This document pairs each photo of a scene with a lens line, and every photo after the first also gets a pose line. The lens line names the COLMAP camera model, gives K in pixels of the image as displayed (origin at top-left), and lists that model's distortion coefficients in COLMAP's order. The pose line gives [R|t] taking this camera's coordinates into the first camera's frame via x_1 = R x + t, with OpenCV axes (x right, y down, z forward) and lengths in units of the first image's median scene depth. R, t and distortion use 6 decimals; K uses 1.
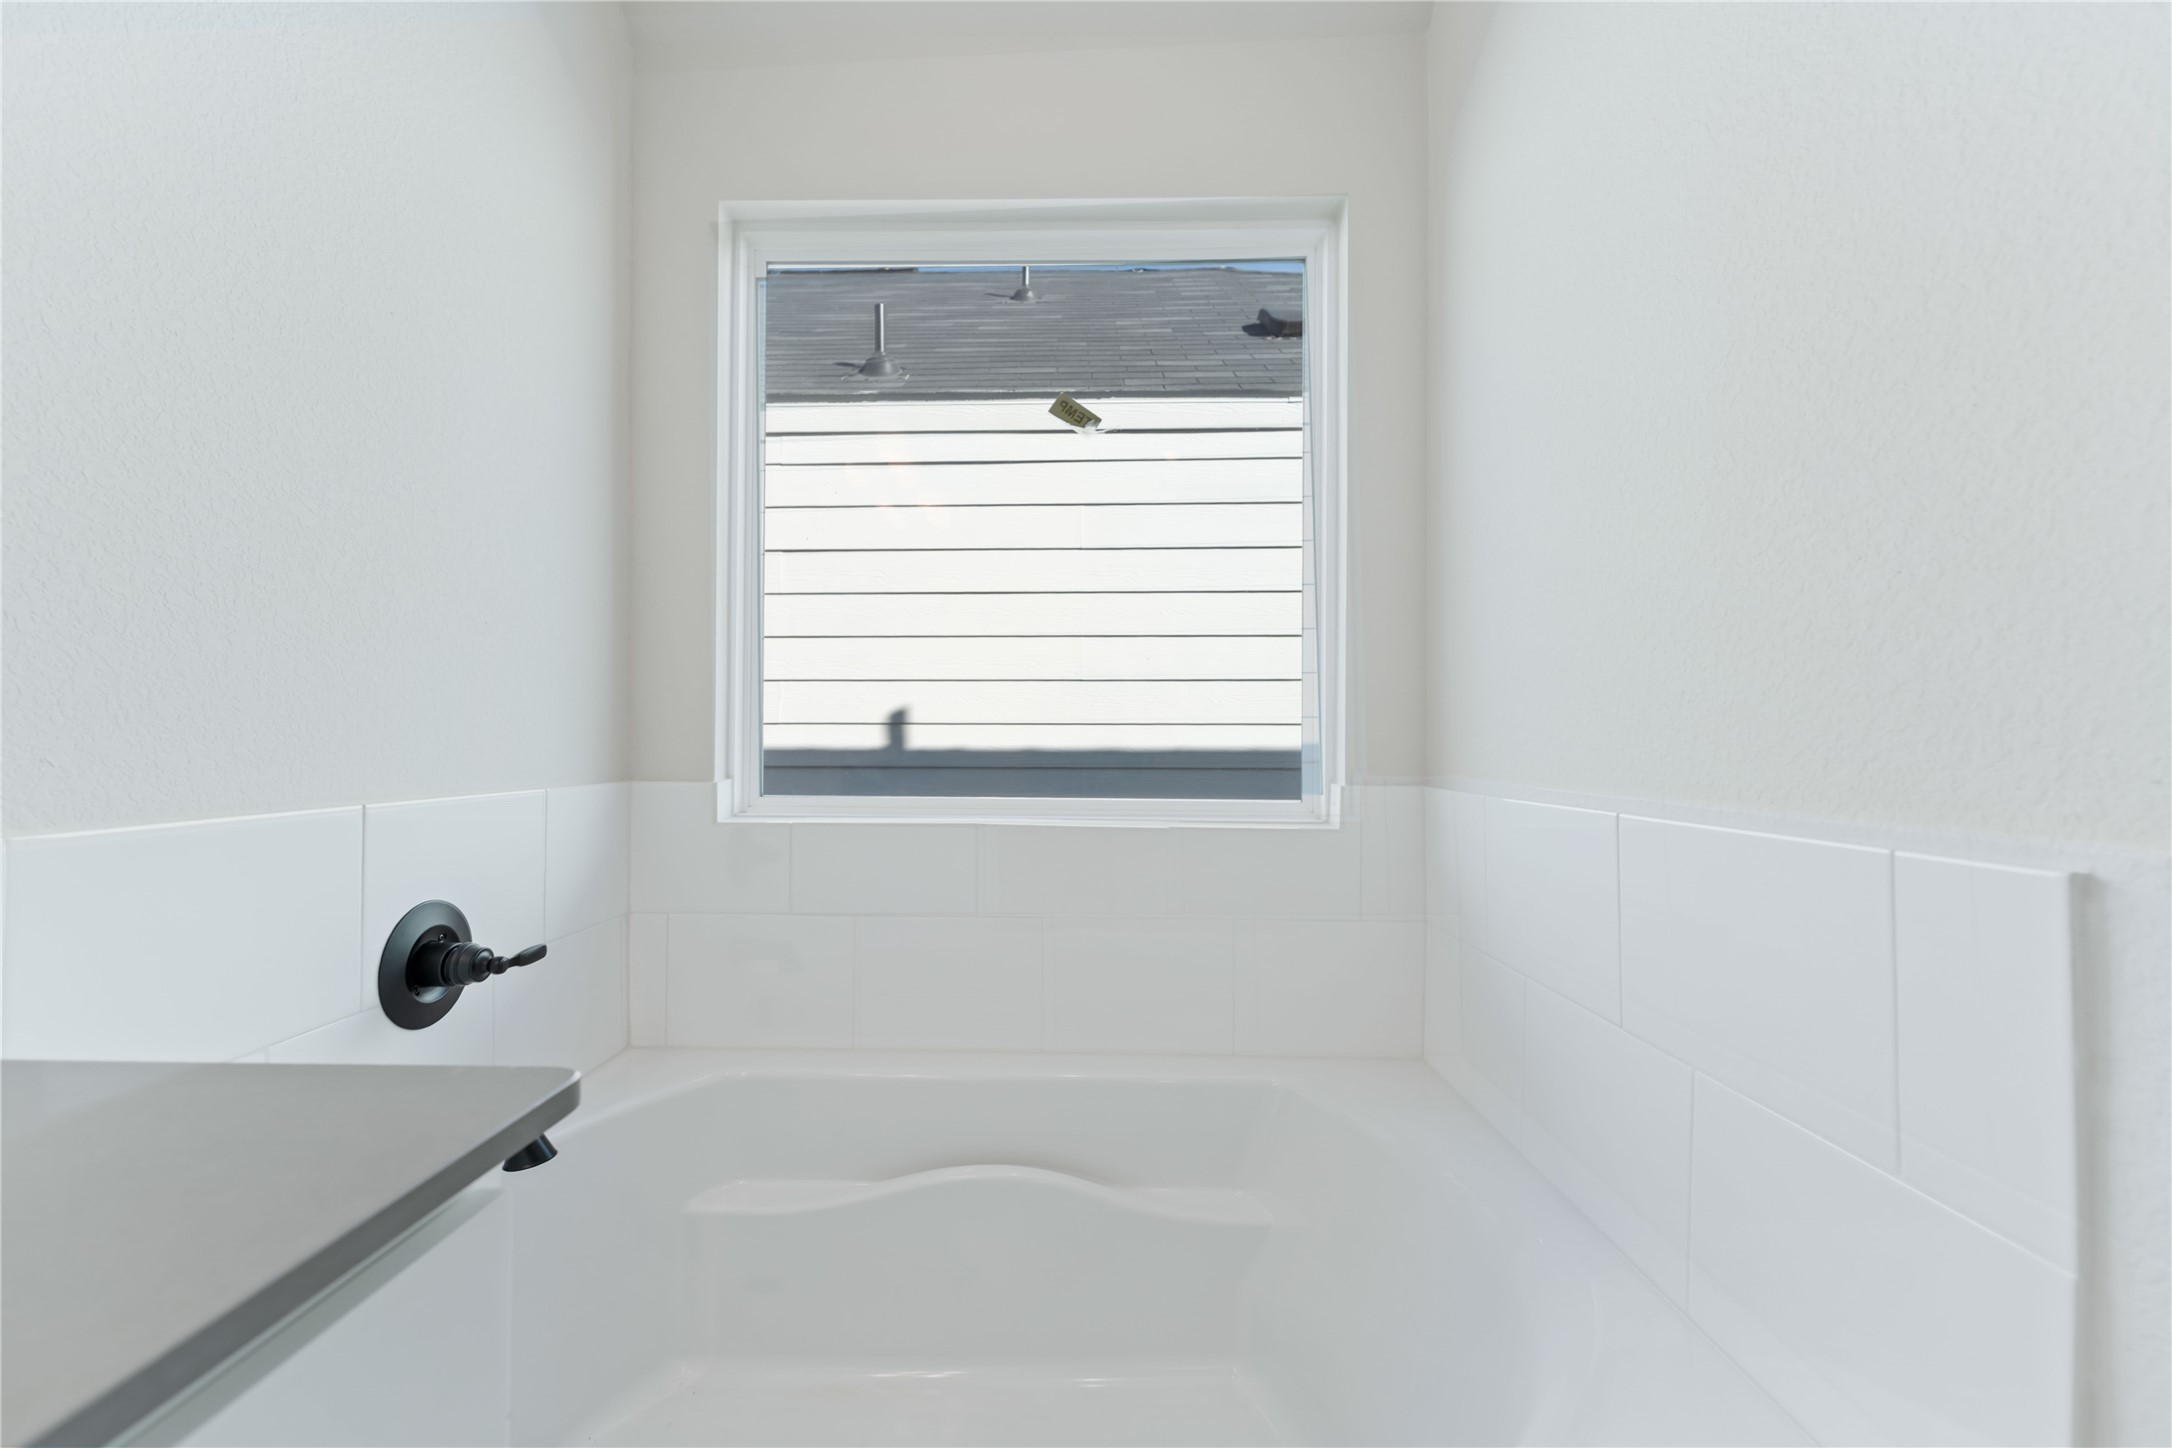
lens RADIAL K [[898.9, 0, 1083.0], [0, 898.9, 716.2], [0, 0, 1]] dist [-0.000074, -0.000482]
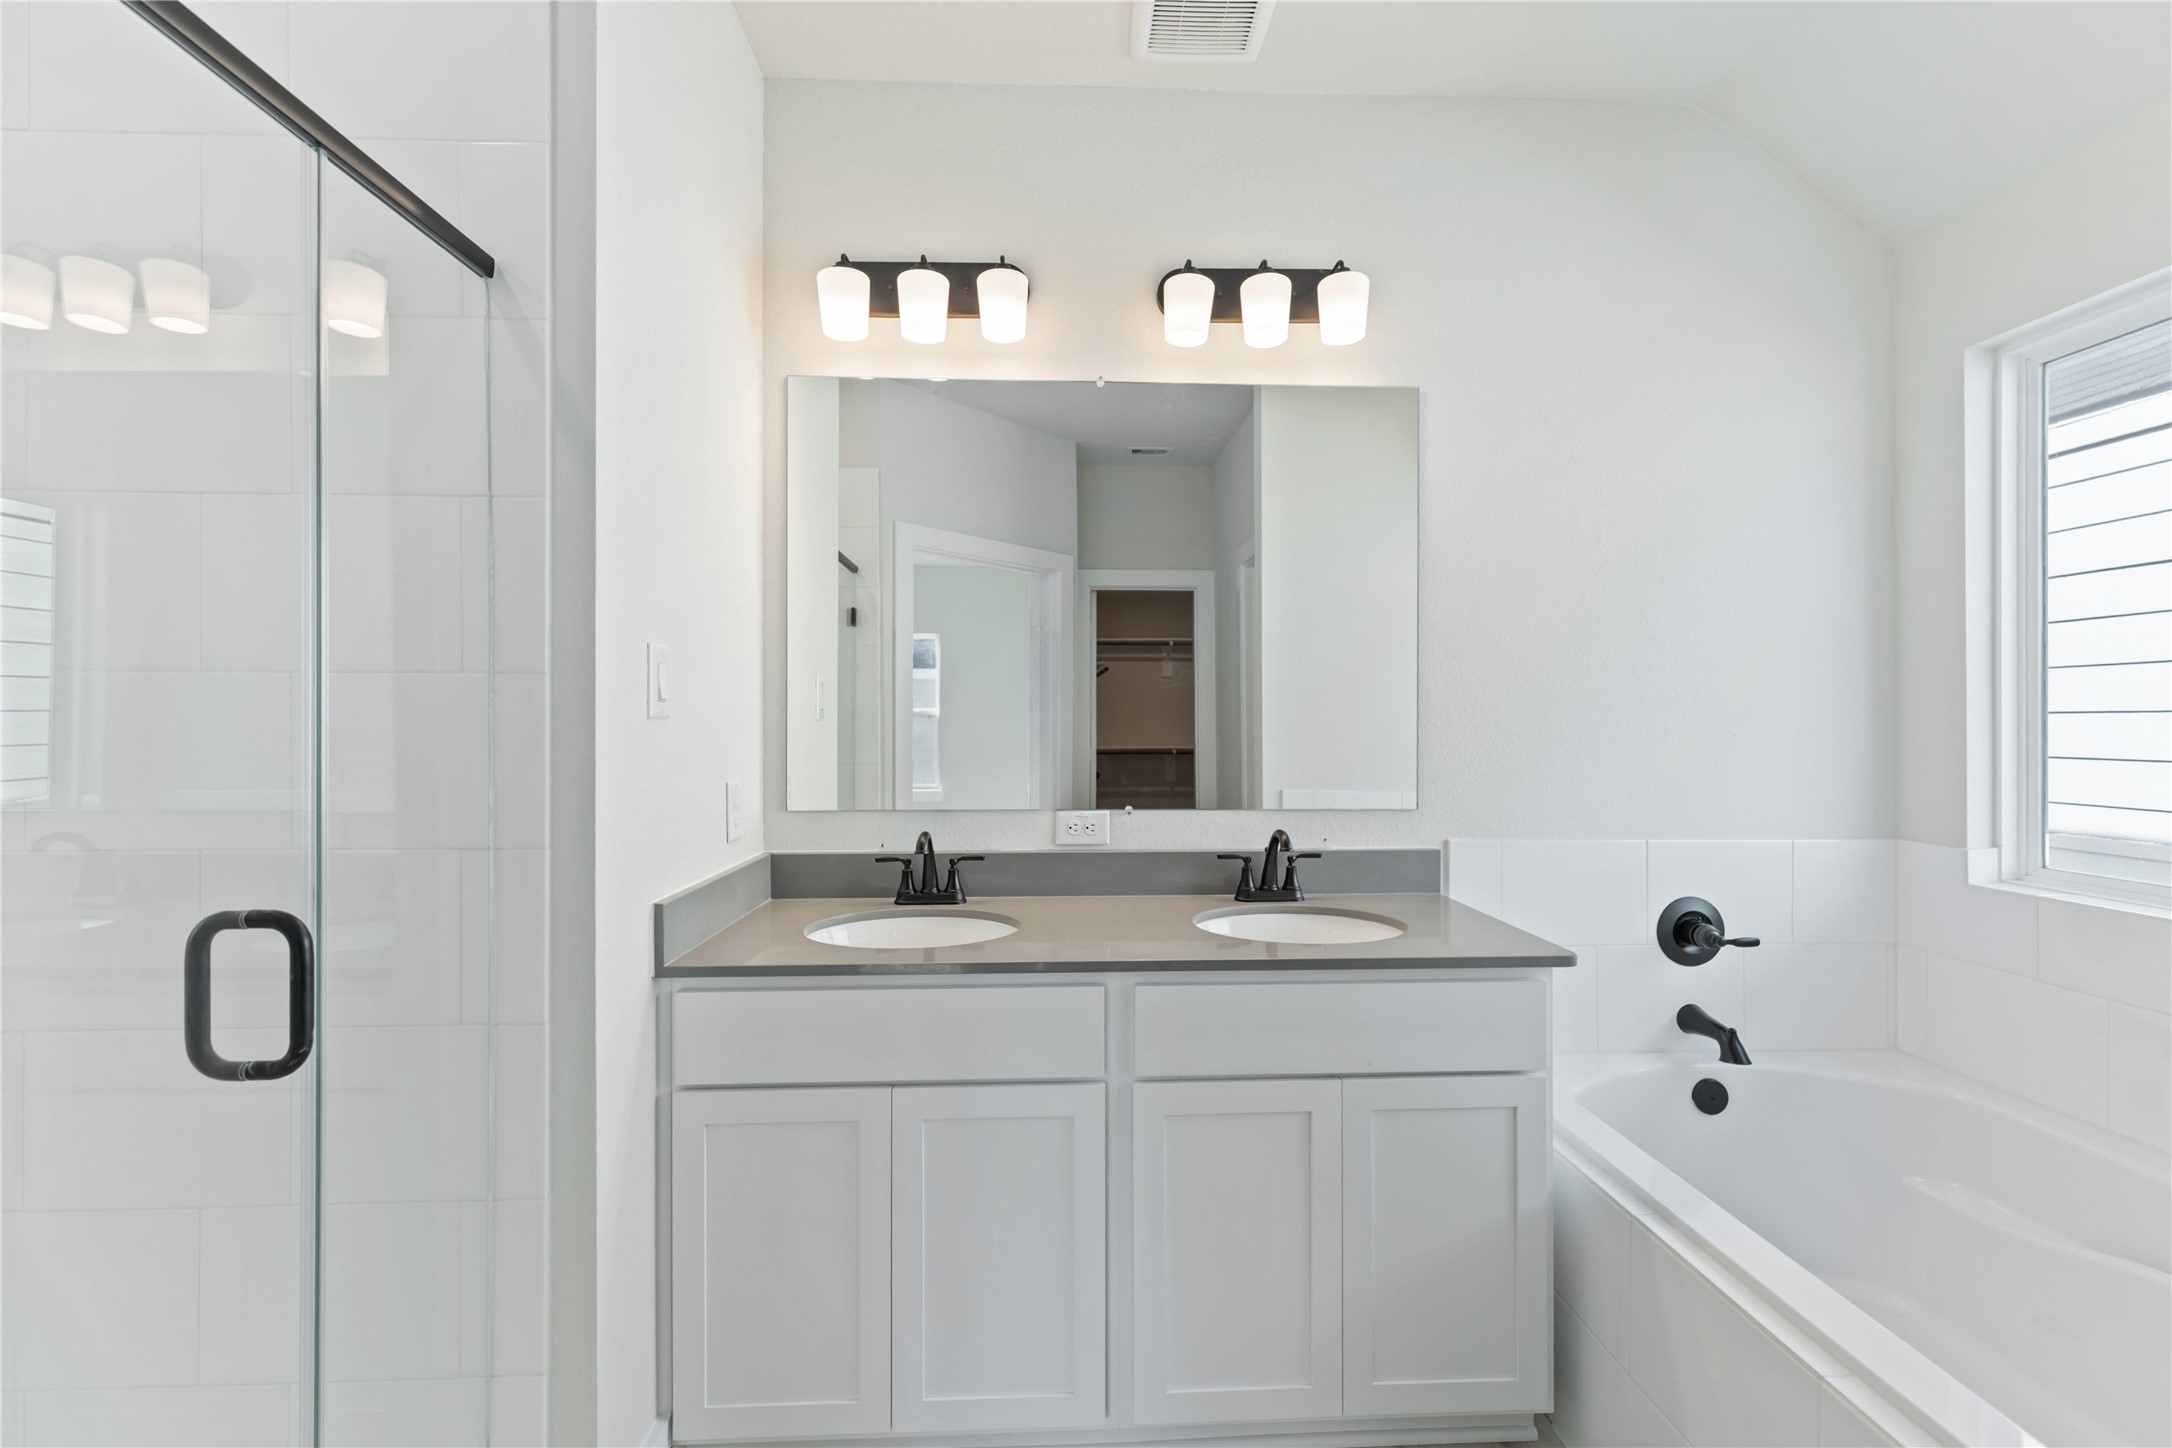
lens RADIAL K [[898.9, 0, 1083.0], [0, 898.9, 716.2], [0, 0, 1]] dist [-0.000074, -0.000482]
pose [[0.090151, -0.008357, -0.995893, 0.660549], [0.016393, 0.999842, -0.006906, -0.111915], [0.995793, -0.015704, 0.090274, -0.251038]]
